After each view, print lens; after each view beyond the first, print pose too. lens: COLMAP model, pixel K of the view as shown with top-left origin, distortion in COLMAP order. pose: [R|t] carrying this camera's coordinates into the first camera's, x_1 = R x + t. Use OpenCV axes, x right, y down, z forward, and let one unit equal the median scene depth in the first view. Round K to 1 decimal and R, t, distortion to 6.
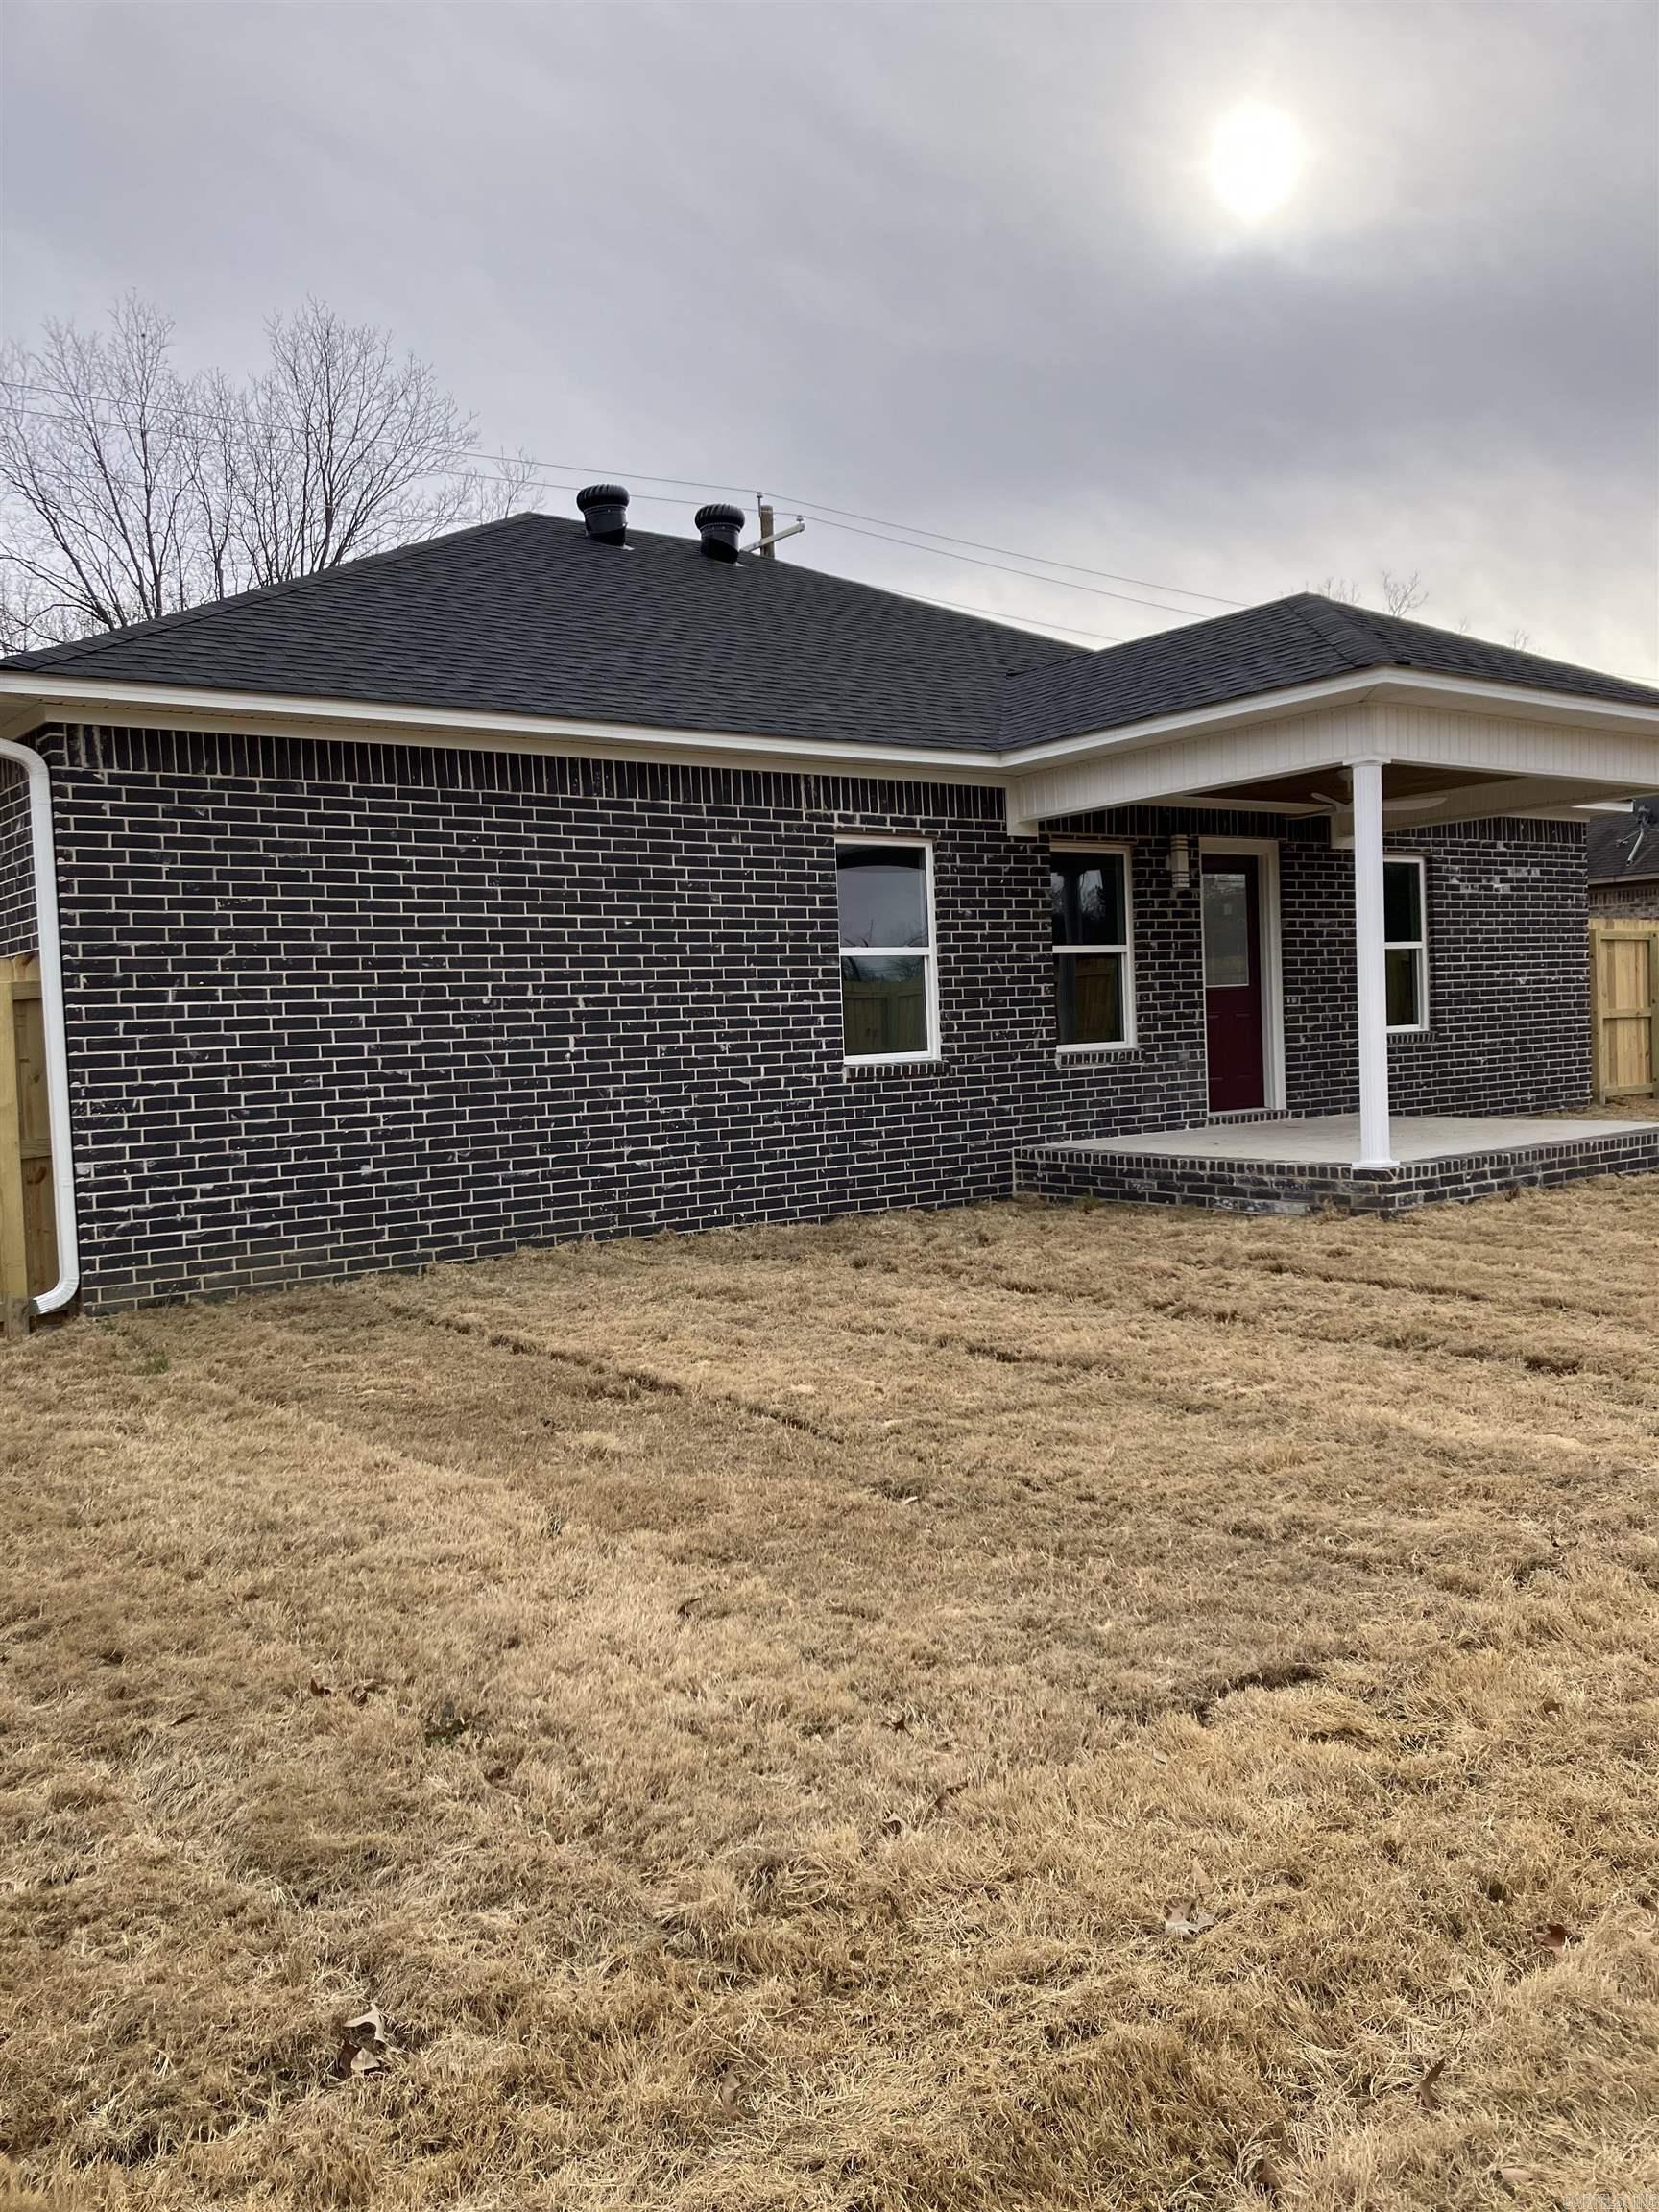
lens RADIAL K [[1805.3, 0, 838.6], [0, 1805.3, 1112.4], [0, 0, 1]] dist [0.040889, -0.055071]
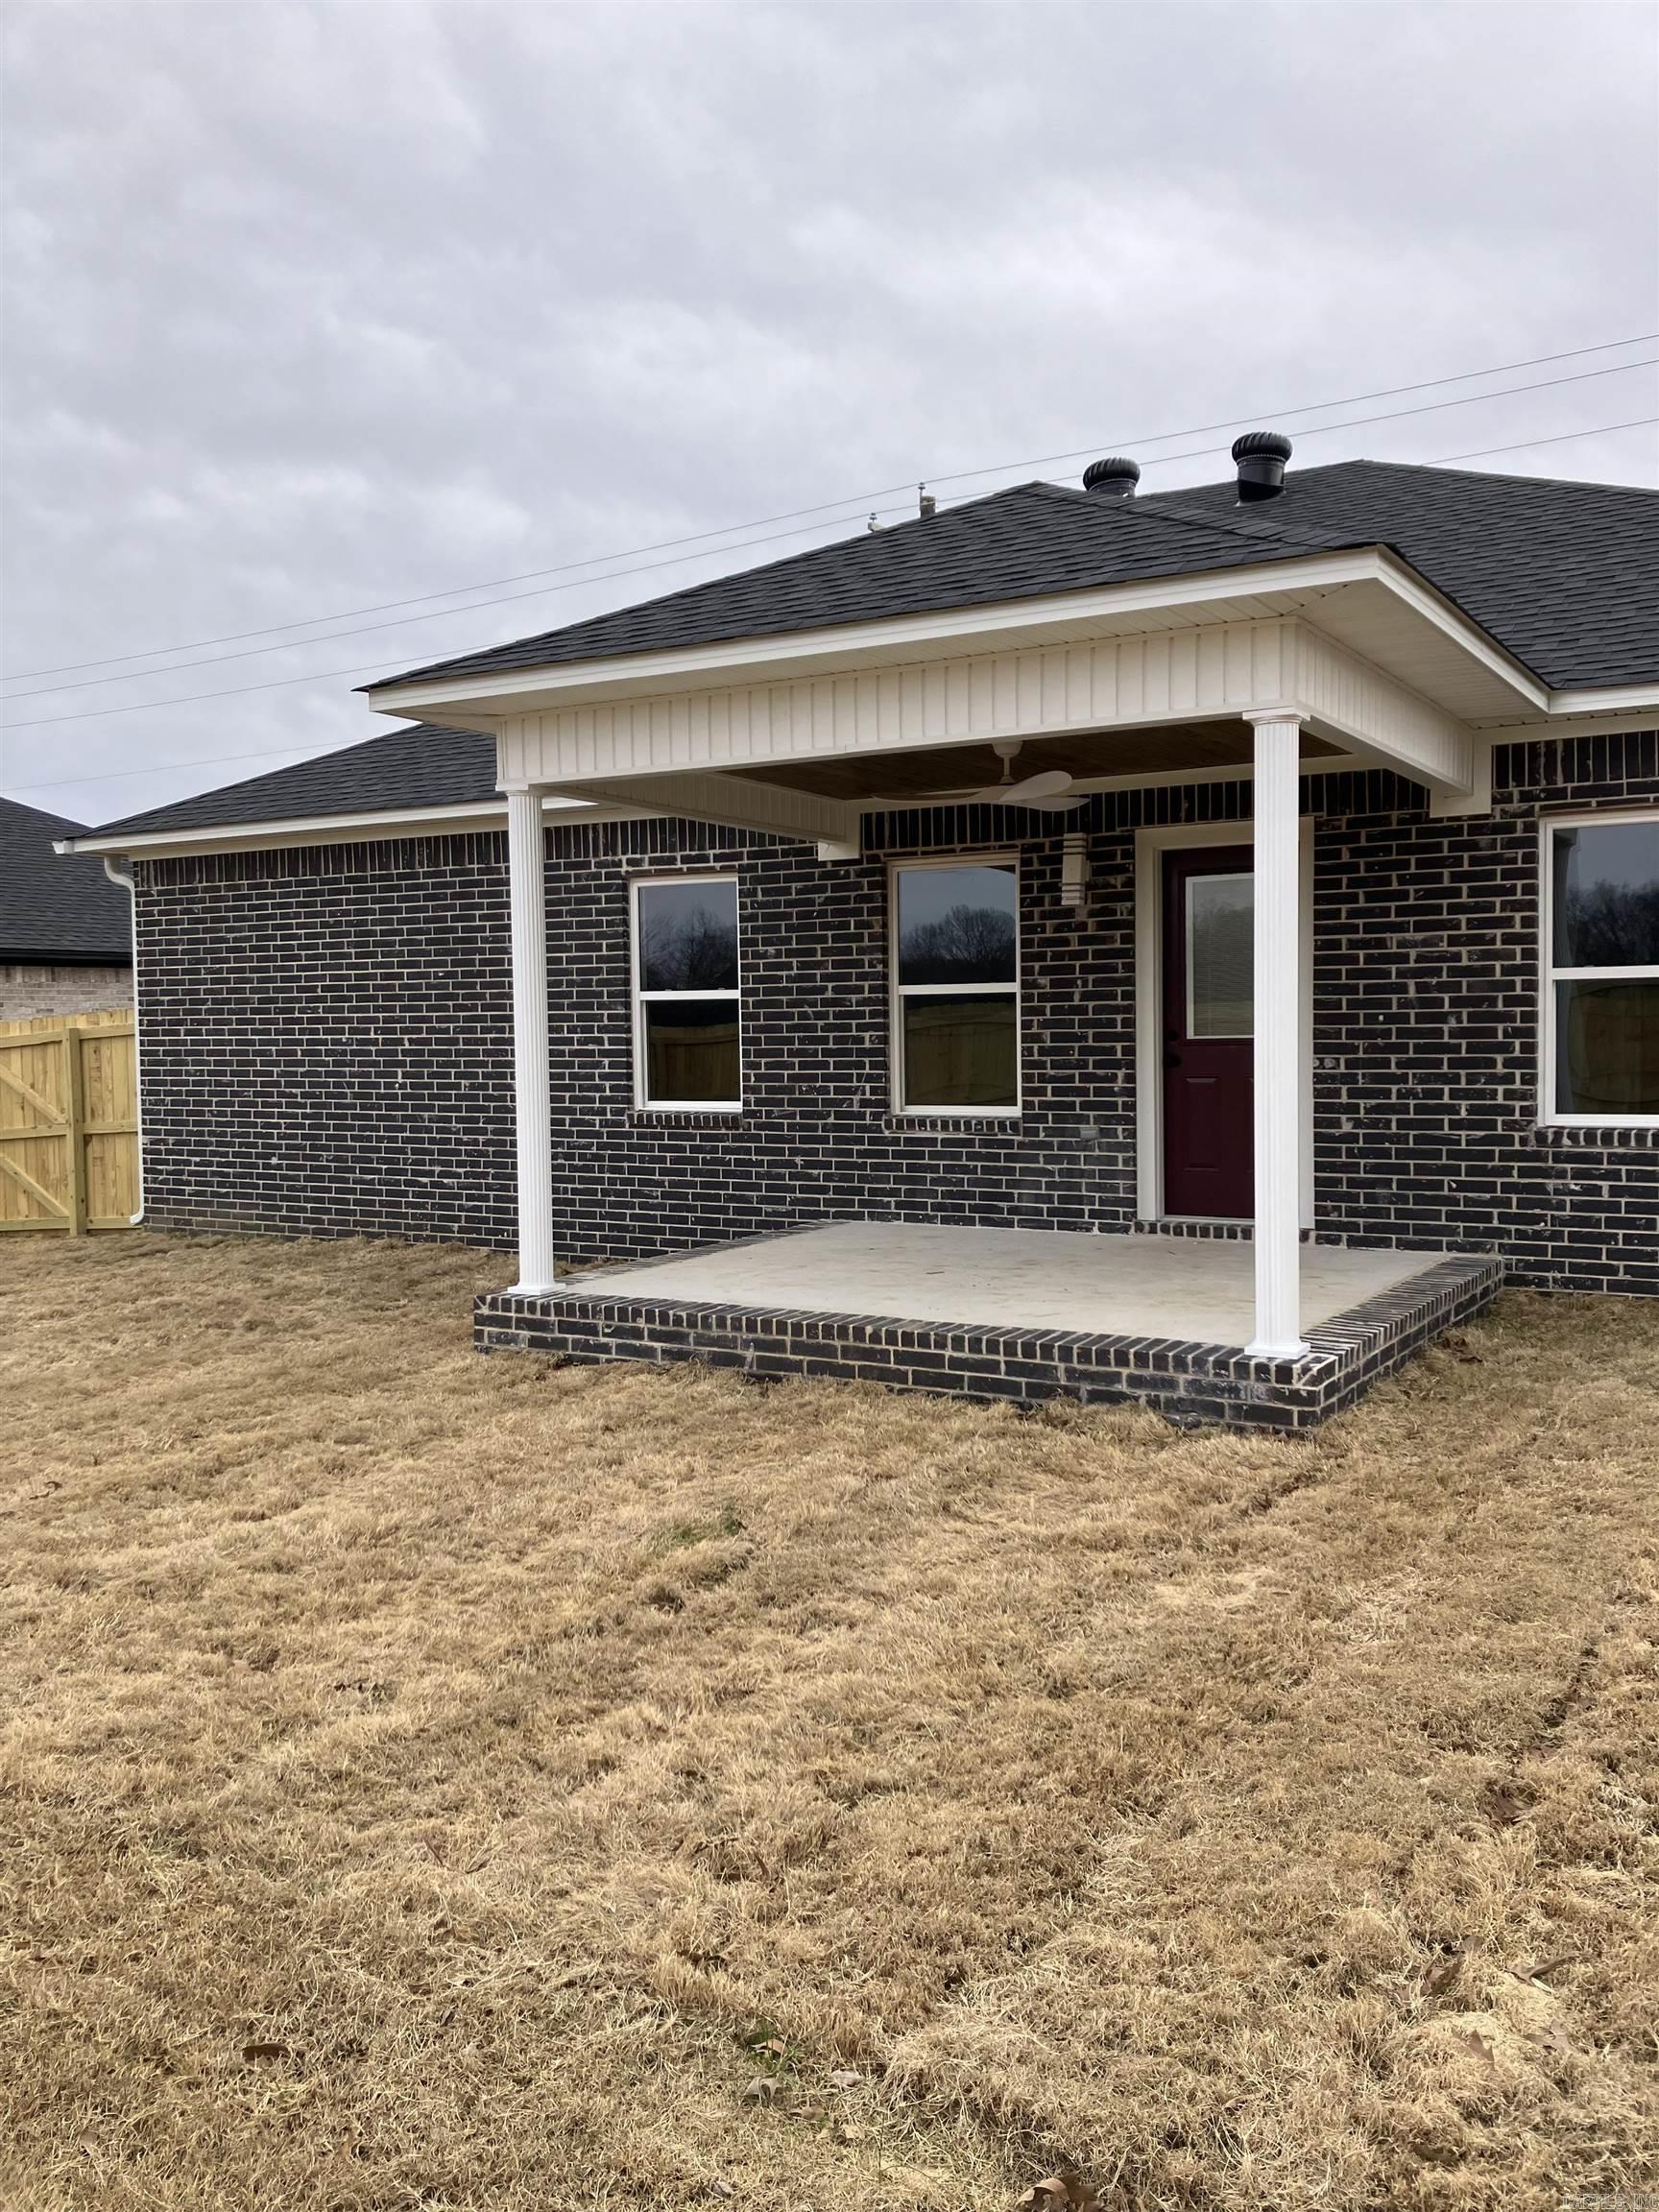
lens RADIAL K [[1805.3, 0, 837.0], [0, 1805.3, 1095.7], [0, 0, 1]] dist [0.040889, -0.055071]
pose [[0.371462, 0.073950, -0.925498, 0.984720], [-0.046266, 0.997059, 0.061098, -0.102239], [0.927294, 0.020124, 0.373791, 0.745971]]
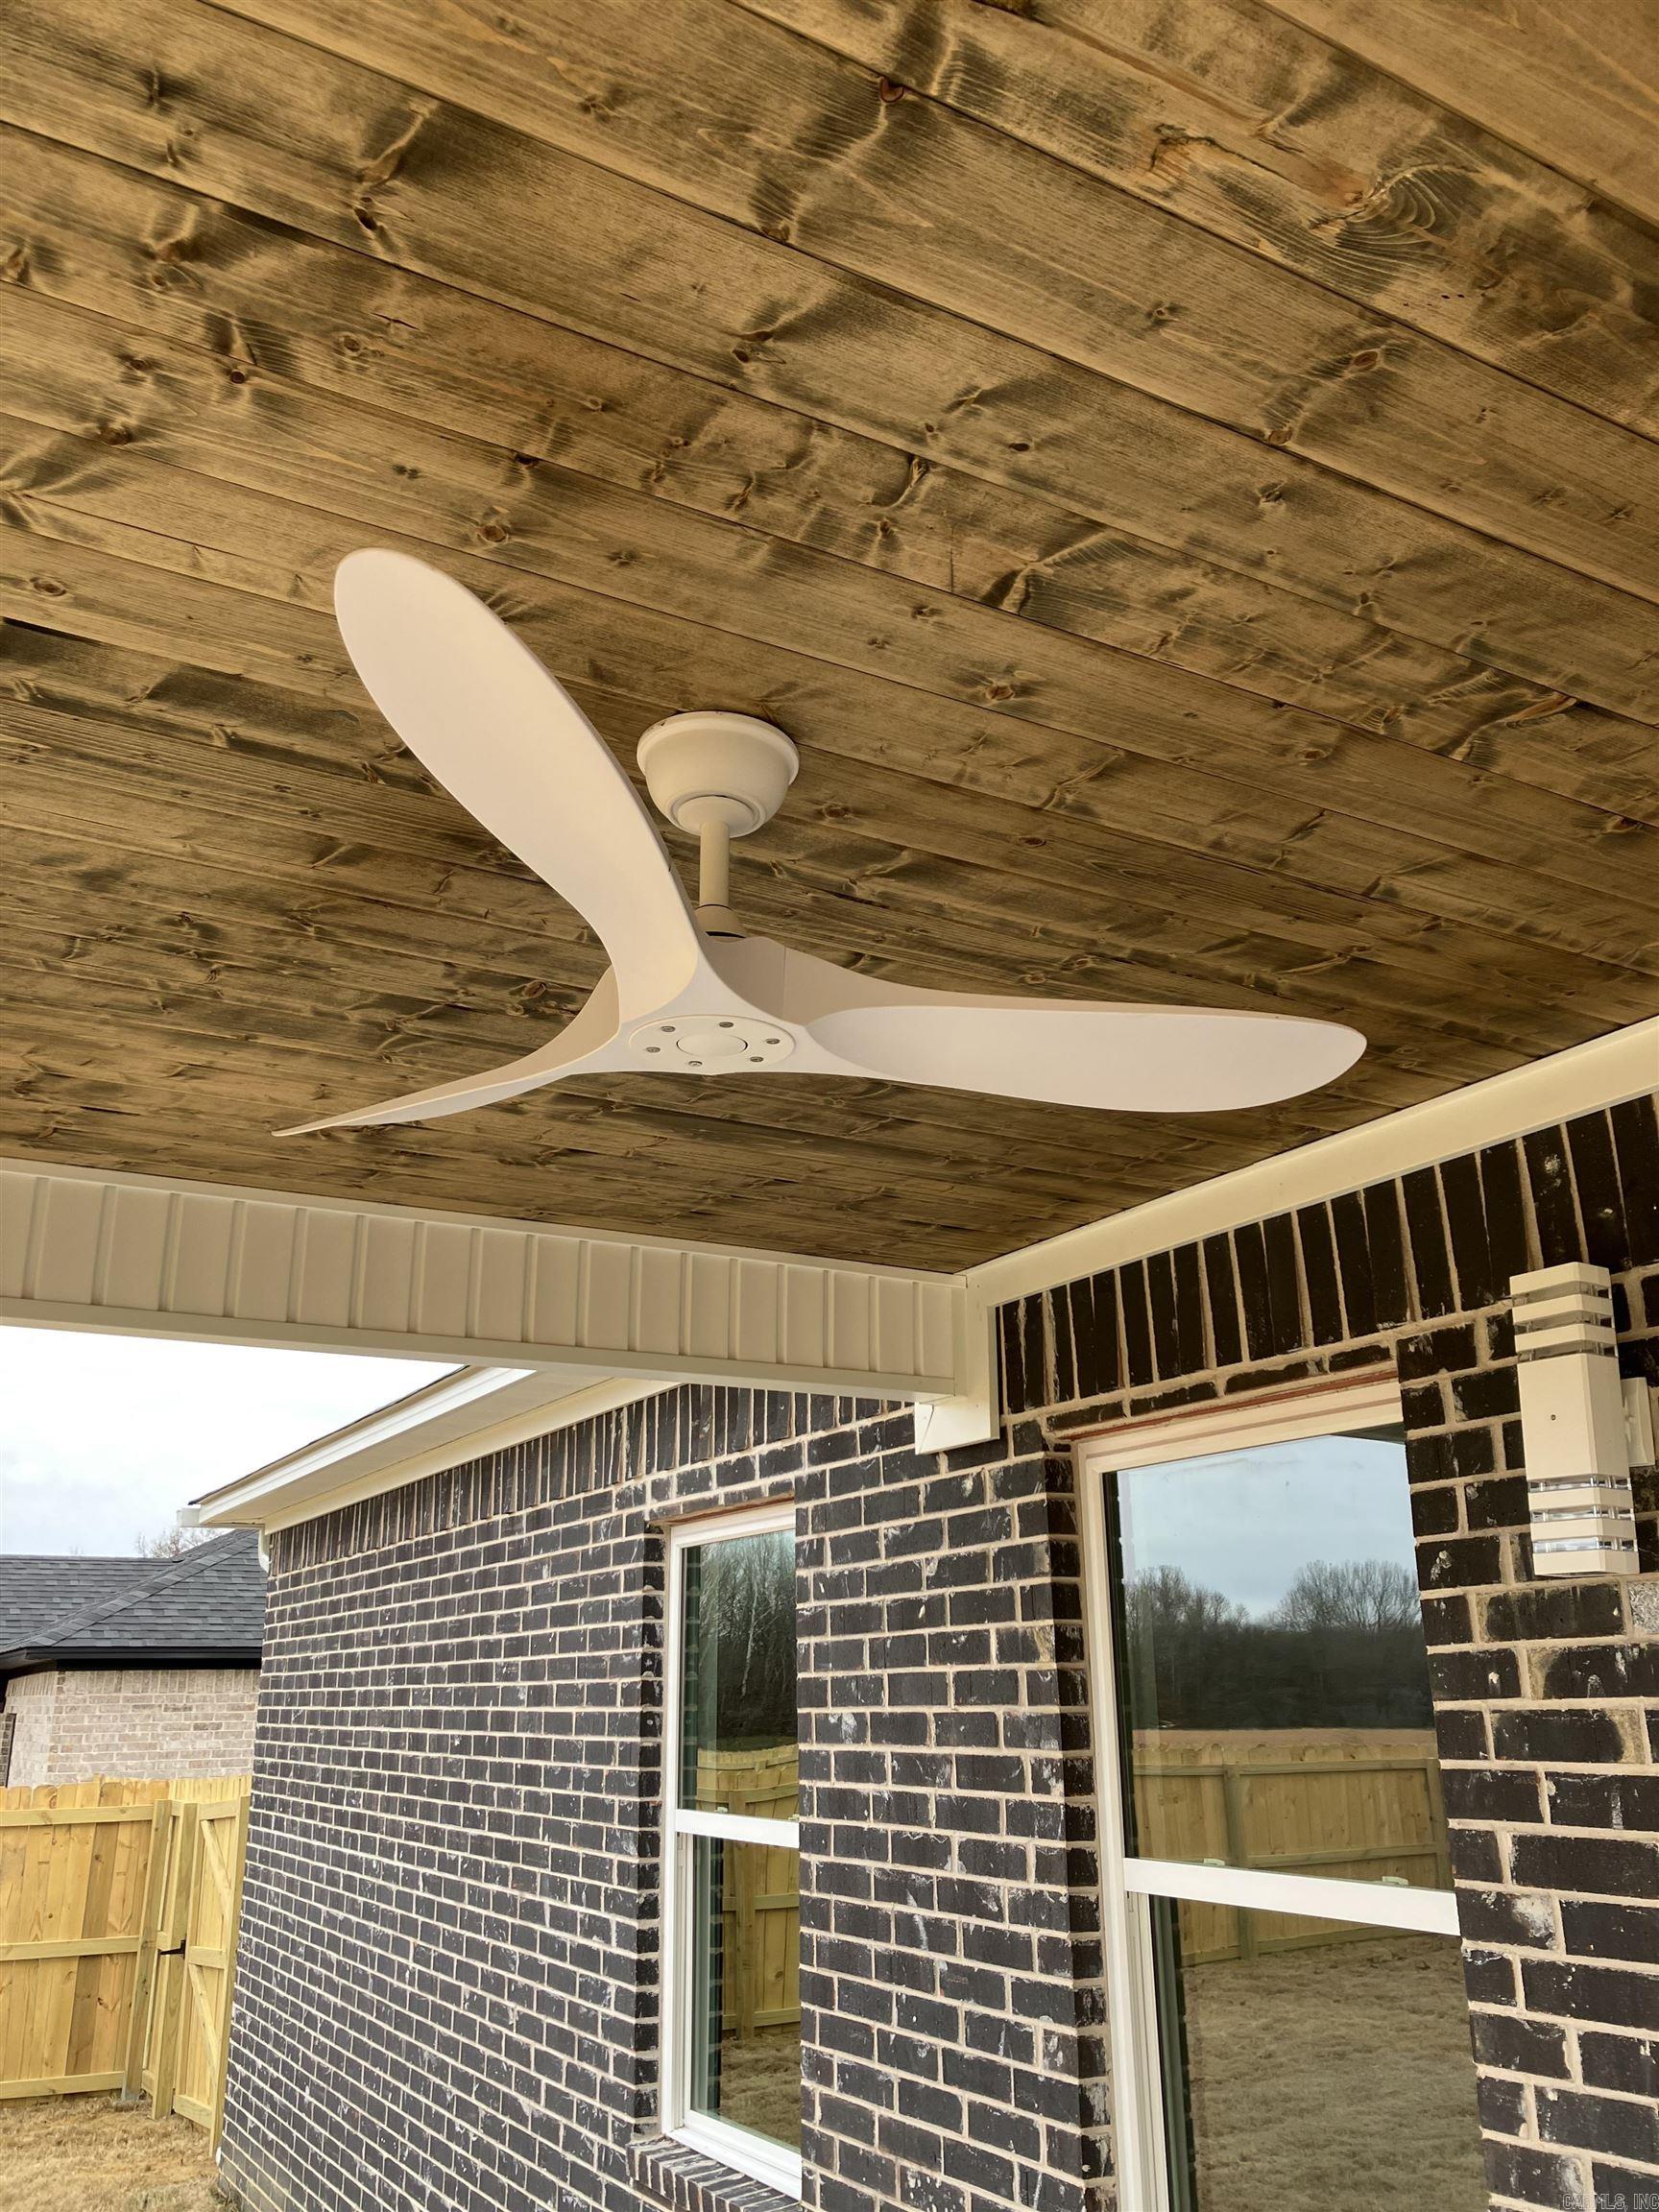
lens RADIAL K [[1805.3, 0, 826.8], [0, 1805.3, 1114.9], [0, 0, 1]] dist [0.040889, -0.055071]
pose [[-0.146815, -0.263111, -0.953529, 0.435736], [-0.031419, 0.964729, -0.261364, -0.139376], [0.988665, -0.008413, -0.149903, 1.119551]]
